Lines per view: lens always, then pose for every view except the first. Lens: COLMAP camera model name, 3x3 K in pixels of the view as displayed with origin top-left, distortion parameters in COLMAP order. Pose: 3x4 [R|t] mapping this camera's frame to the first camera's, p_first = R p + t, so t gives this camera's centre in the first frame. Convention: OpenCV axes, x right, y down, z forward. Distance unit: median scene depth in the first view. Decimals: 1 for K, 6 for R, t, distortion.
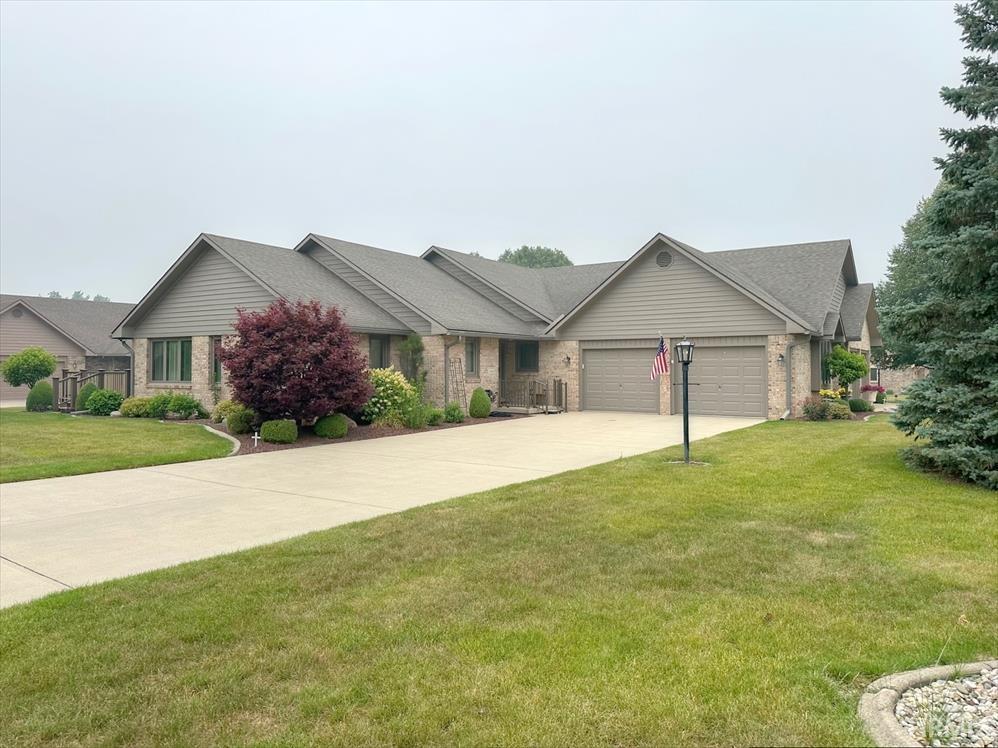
lens RADIAL K [[705.3, 0, 496.8], [0, 705.3, 372.7], [0, 0, 1]] dist [-0.000928, -0.000773]
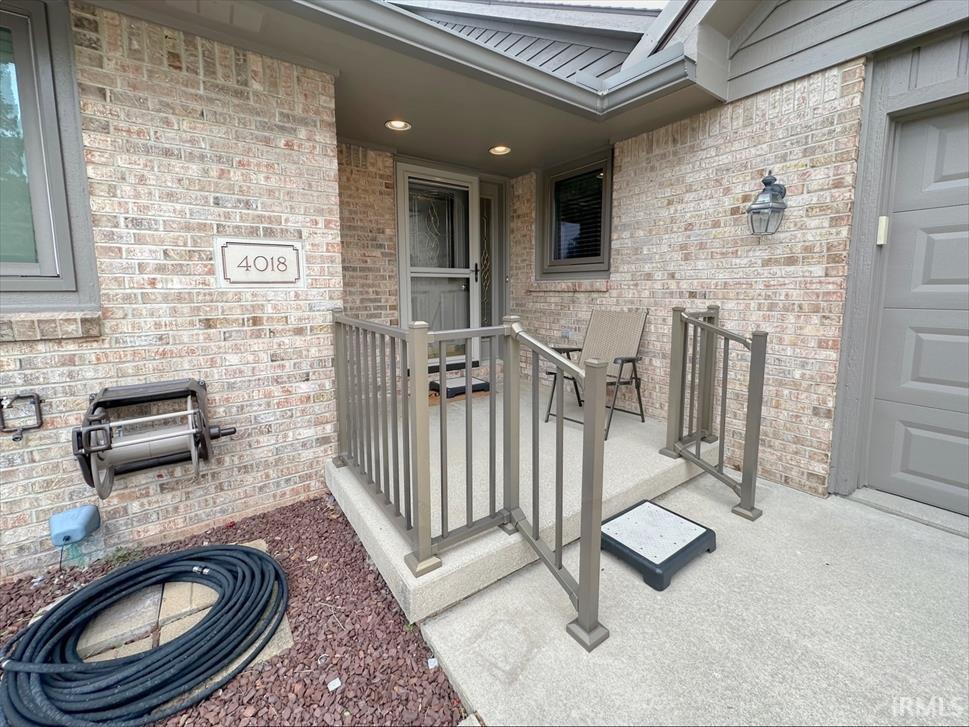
lens RADIAL K [[398.2, 0, 486.6], [0, 398.2, 336.1], [0, 0, 1]] dist [-0.002494, 0.001209]
pose [[0.929361, 0.039641, -0.367038, 0.074997], [0.000932, 0.993963, 0.109712, 0.005039], [0.369172, -0.102304, 0.923713, 0.903880]]
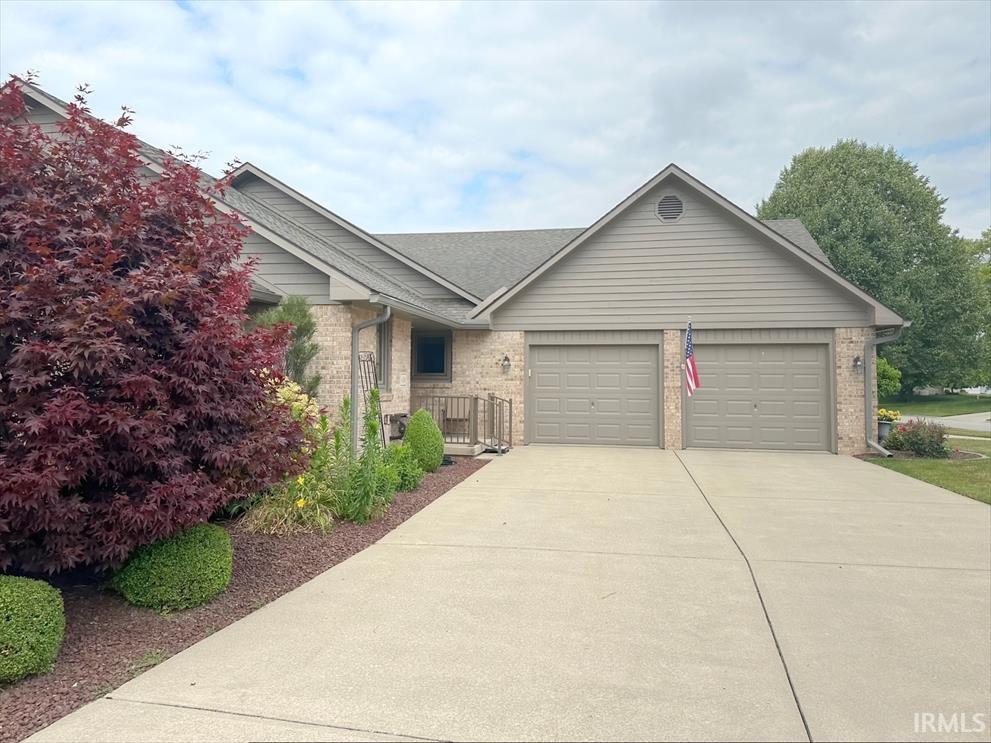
lens RADIAL K [[700.4, 0, 494.4], [0, 700.4, 374.2], [0, 0, 1]] dist [-0.000928, -0.000773]
pose [[0.914601, 0.009248, 0.404253, -0.158450], [-0.003726, 0.999889, -0.014444, 0.001458], [-0.404341, 0.011704, 0.914533, 0.461175]]
